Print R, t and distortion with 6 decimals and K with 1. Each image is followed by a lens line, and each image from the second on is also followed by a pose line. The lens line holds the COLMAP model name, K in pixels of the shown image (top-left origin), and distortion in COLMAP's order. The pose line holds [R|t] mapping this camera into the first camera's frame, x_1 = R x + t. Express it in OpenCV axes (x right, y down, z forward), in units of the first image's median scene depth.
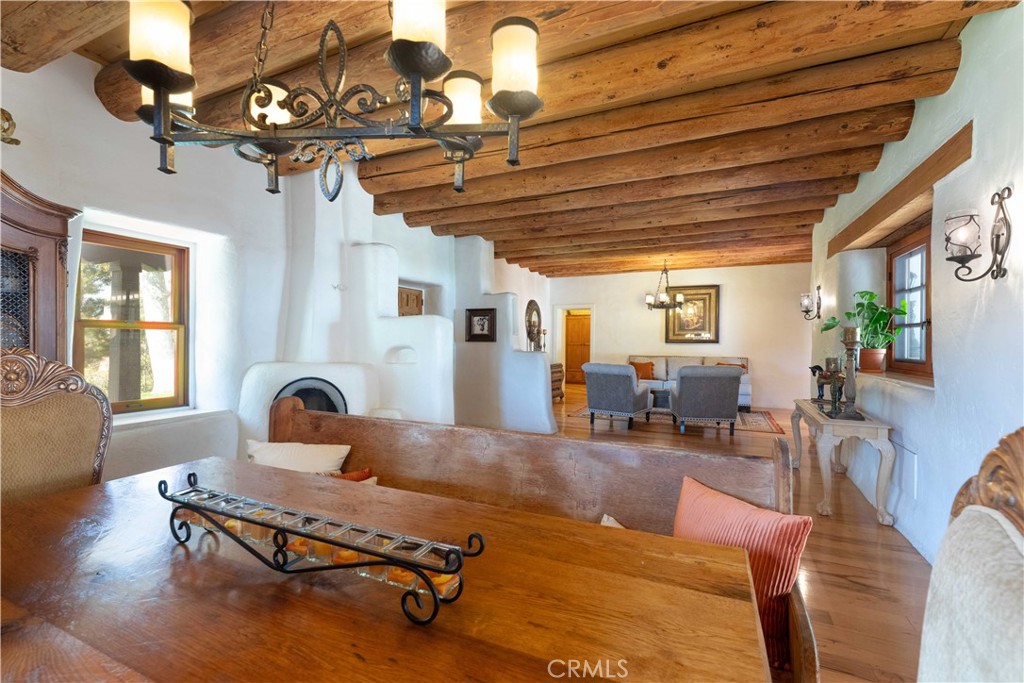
lens RADIAL K [[449.2, 0, 509.0], [0, 449.2, 341.0], [0, 0, 1]] dist [-0.000291, -0.000302]
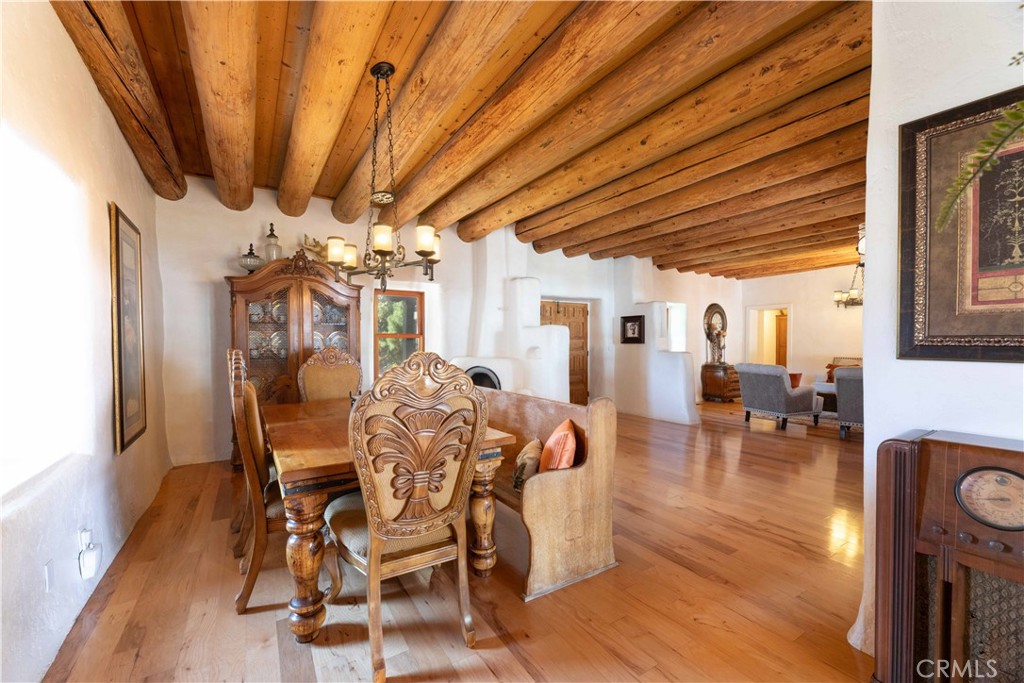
lens RADIAL K [[417.0, 0, 505.6], [0, 417.0, 346.3], [0, 0, 1]] dist [0.002454, 0.000101]
pose [[0.837056, -0.003673, -0.547105, 0.267202], [0.006706, 0.999971, 0.003546, 0.002679], [0.547076, -0.006637, 0.837057, -0.122422]]
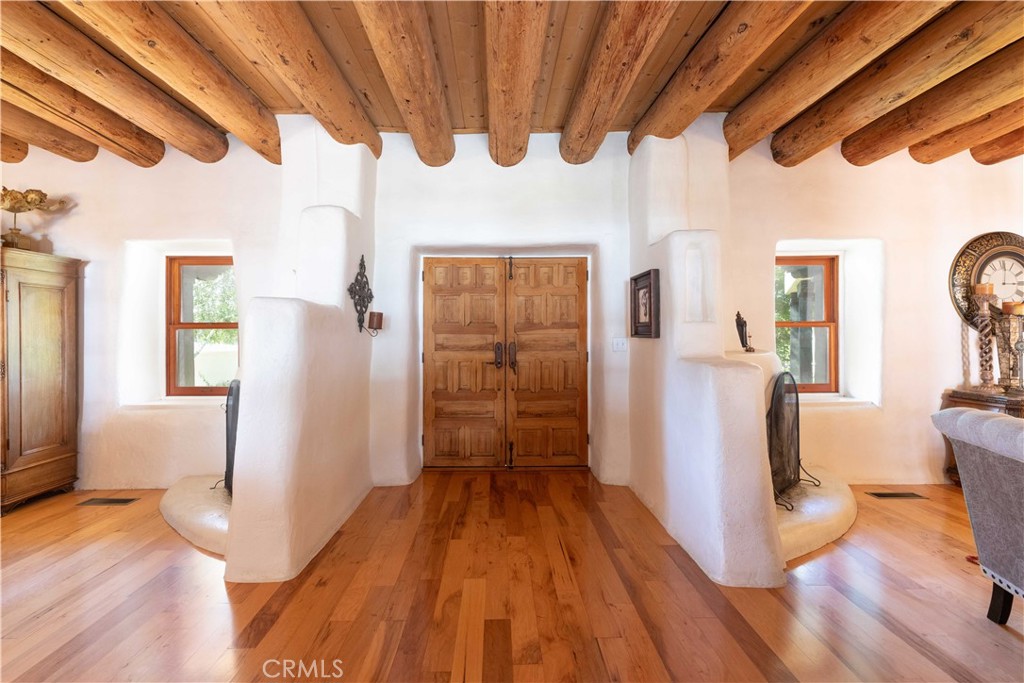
lens RADIAL K [[446.6, 0, 498.8], [0, 446.6, 330.8], [0, 0, 1]] dist [-0.000463, -0.000308]
pose [[0.427222, -0.015919, -0.904007, 0.335407], [0.004612, 0.999870, -0.015427, 0.001052], [0.904135, 0.002422, 0.427240, 0.638856]]
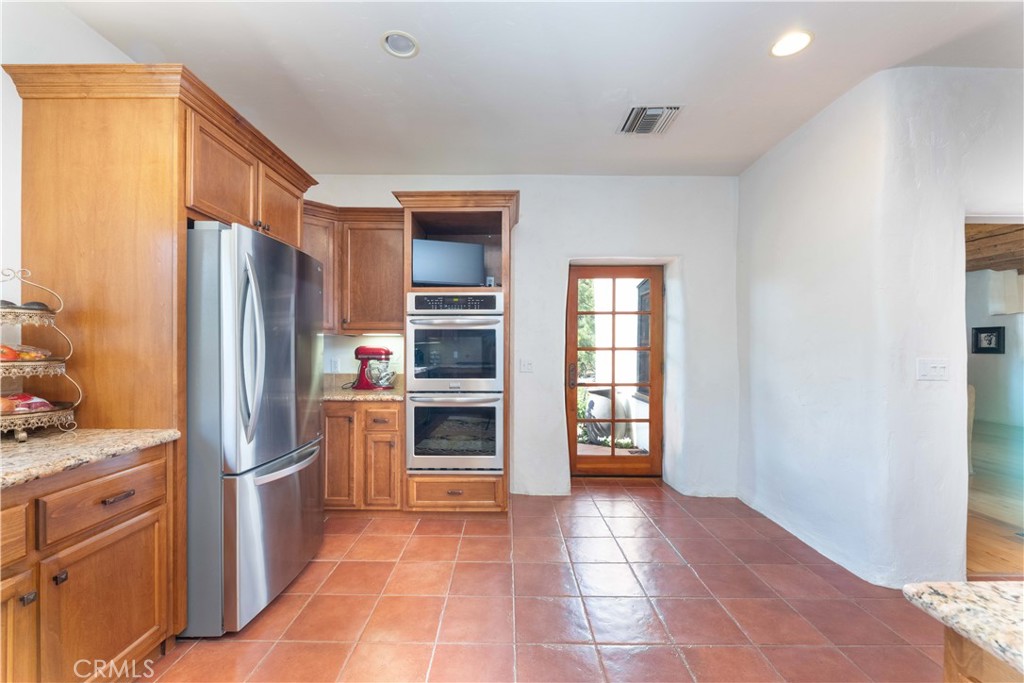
lens RADIAL K [[417.0, 0, 505.6], [0, 417.0, 346.3], [0, 0, 1]] dist [0.002454, 0.000101]
pose [[0.413282, -0.008355, -0.910565, 0.451779], [-0.004787, 0.999924, -0.011347, 0.001116], [0.910591, 0.009048, 0.413211, -0.724348]]
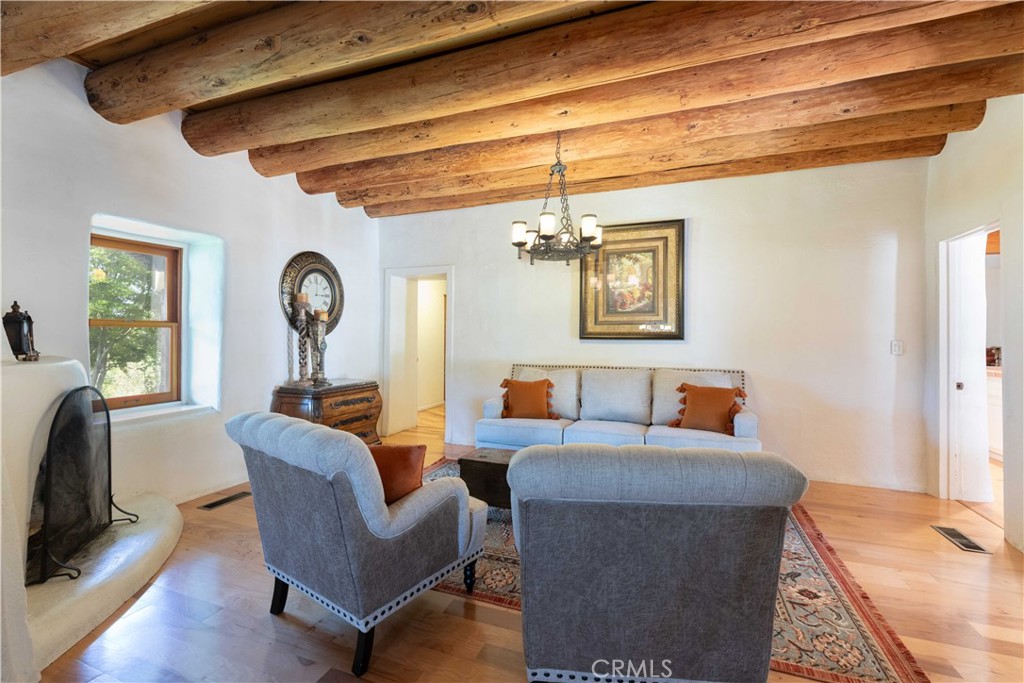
lens RADIAL K [[449.2, 0, 509.0], [0, 449.2, 341.0], [0, 0, 1]] dist [-0.000291, -0.000302]
pose [[0.997252, -0.004977, 0.073922, 0.344328], [0.004246, 0.999941, 0.010046, 0.001020], [-0.073967, -0.009705, 0.997213, 0.750448]]
